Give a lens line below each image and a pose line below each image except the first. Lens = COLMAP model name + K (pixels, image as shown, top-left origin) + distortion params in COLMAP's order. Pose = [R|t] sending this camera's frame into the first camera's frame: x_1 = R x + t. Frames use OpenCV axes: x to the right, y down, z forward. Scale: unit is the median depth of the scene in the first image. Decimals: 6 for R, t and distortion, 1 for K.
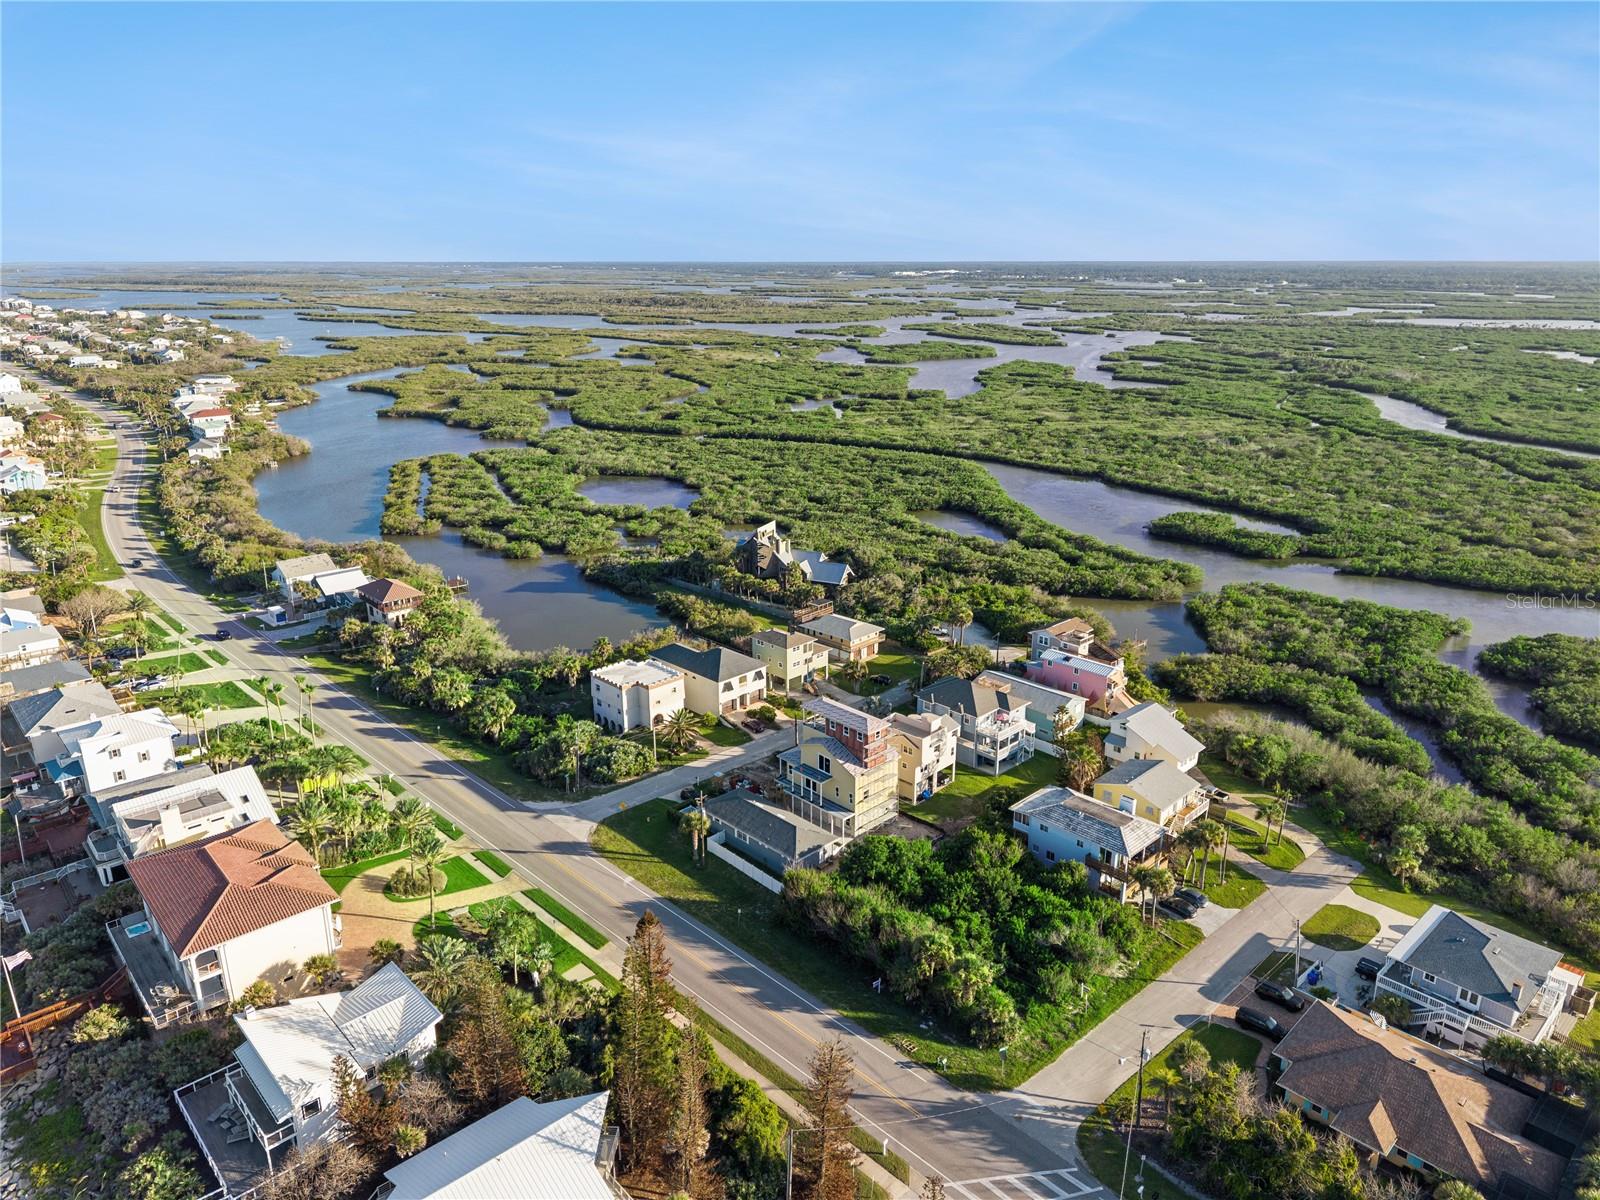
lens RADIAL K [[1070.3, 0, 793.4], [0, 1070.3, 603.1], [0, 0, 1]] dist [0.053261, -0.063039]
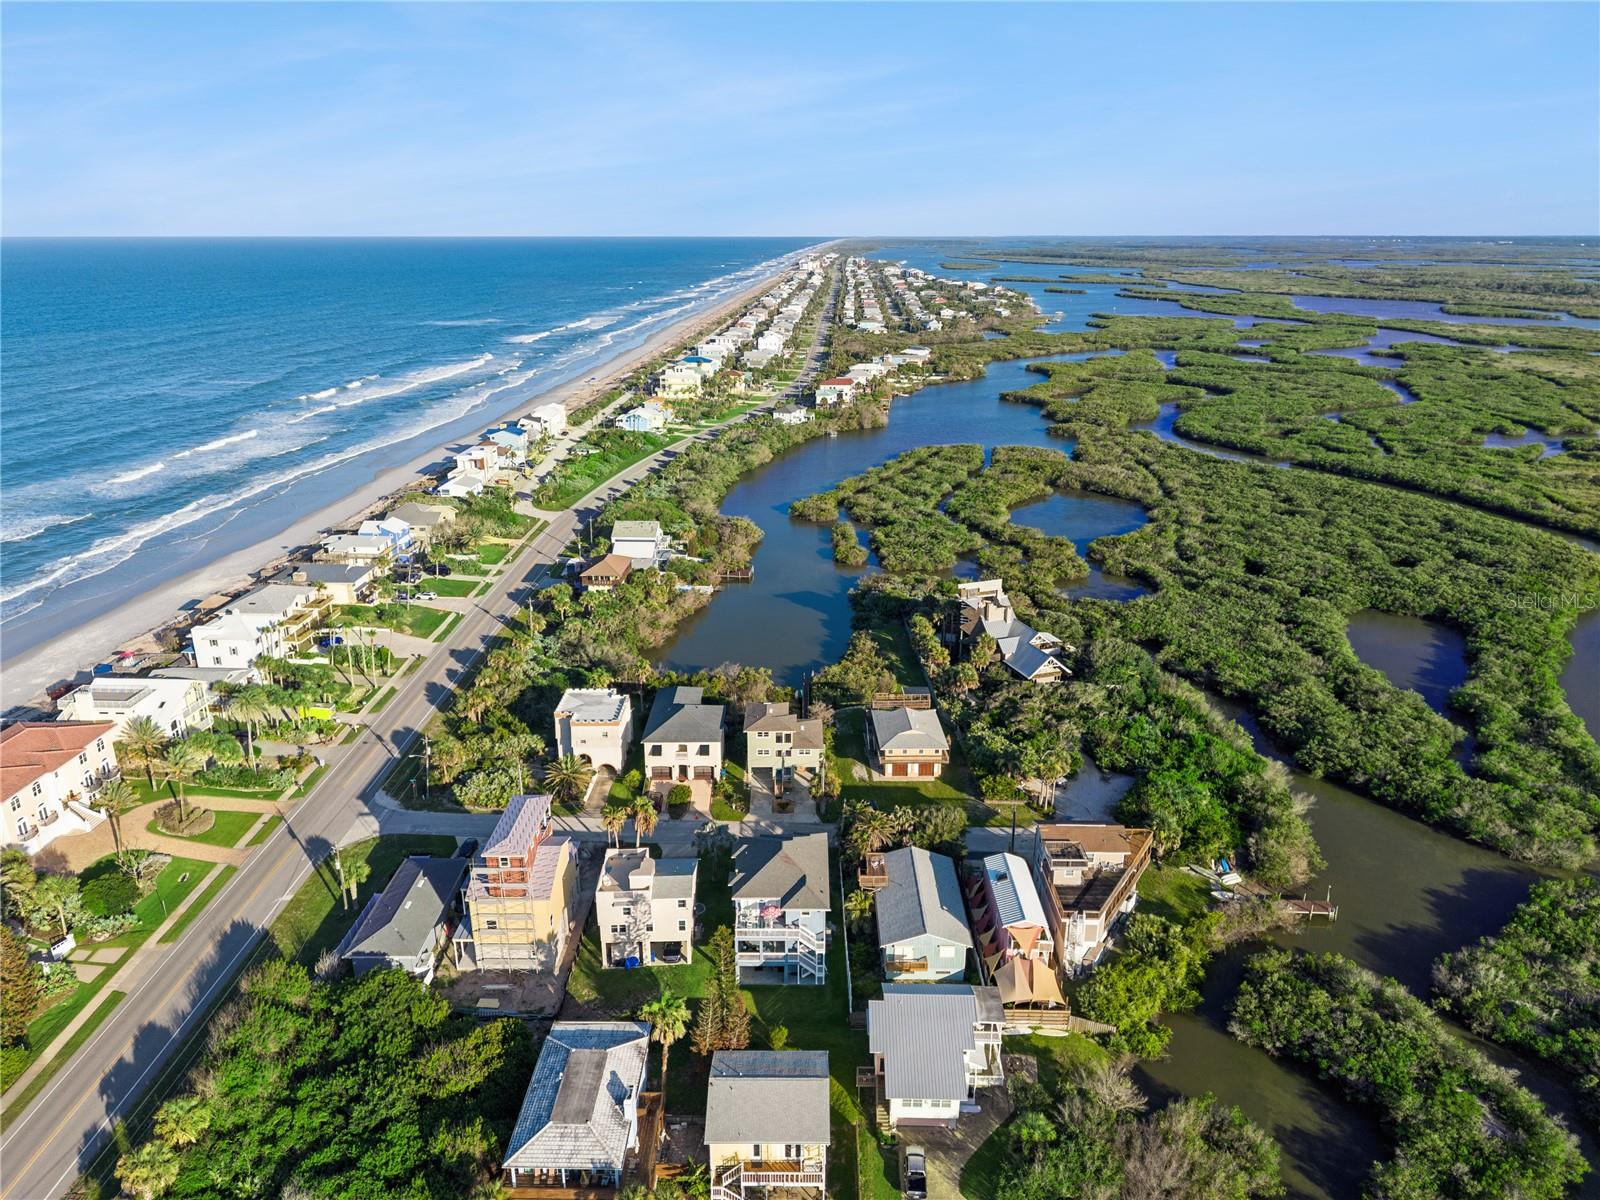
lens RADIAL K [[1070.3, 0, 793.4], [0, 1070.3, 603.1], [0, 0, 1]] dist [0.053261, -0.063039]
pose [[0.710430, 0.230902, -0.664811, 0.456552], [-0.216175, 0.970574, 0.106092, -0.124267], [0.669745, 0.068345, 0.739439, 0.334861]]
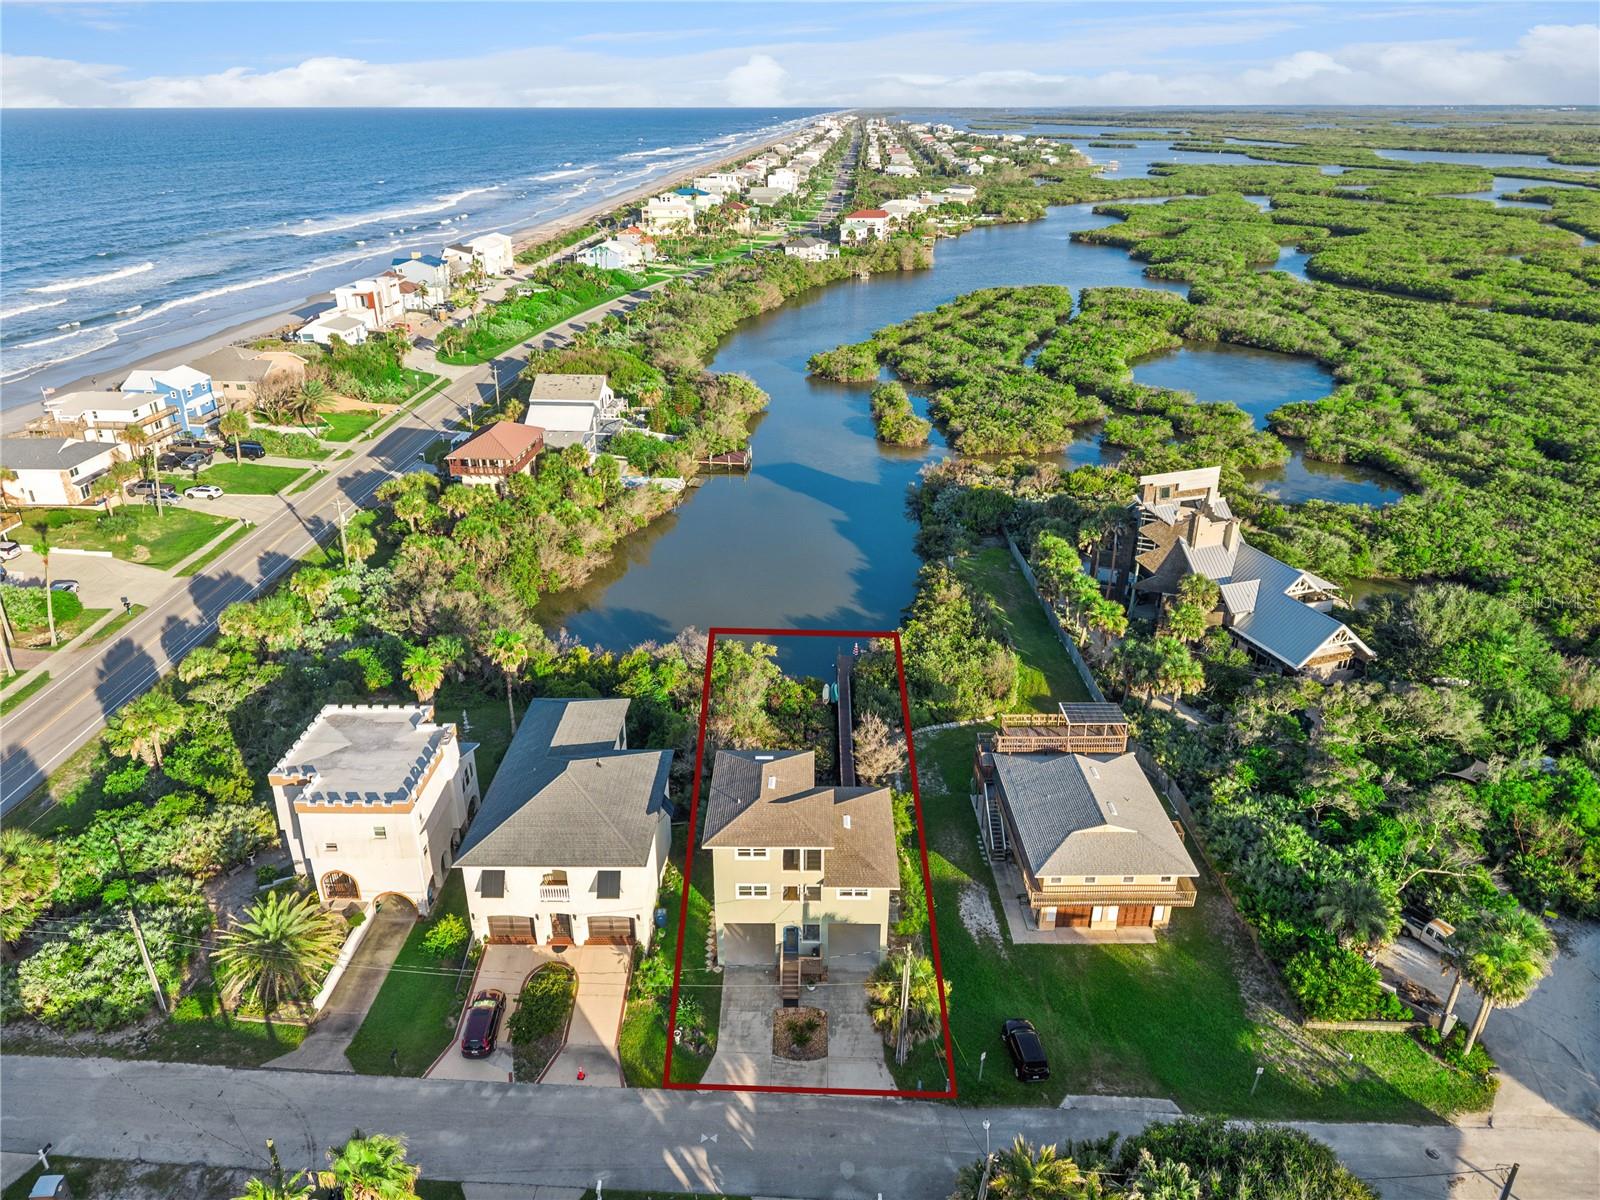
lens RADIAL K [[1070.3, 0, 793.4], [0, 1070.3, 603.1], [0, 0, 1]] dist [0.053261, -0.063039]
pose [[0.701549, 0.300748, -0.646049, 0.171176], [-0.218392, 0.953695, 0.206810, -0.086234], [0.678332, -0.003995, 0.734745, 0.641177]]
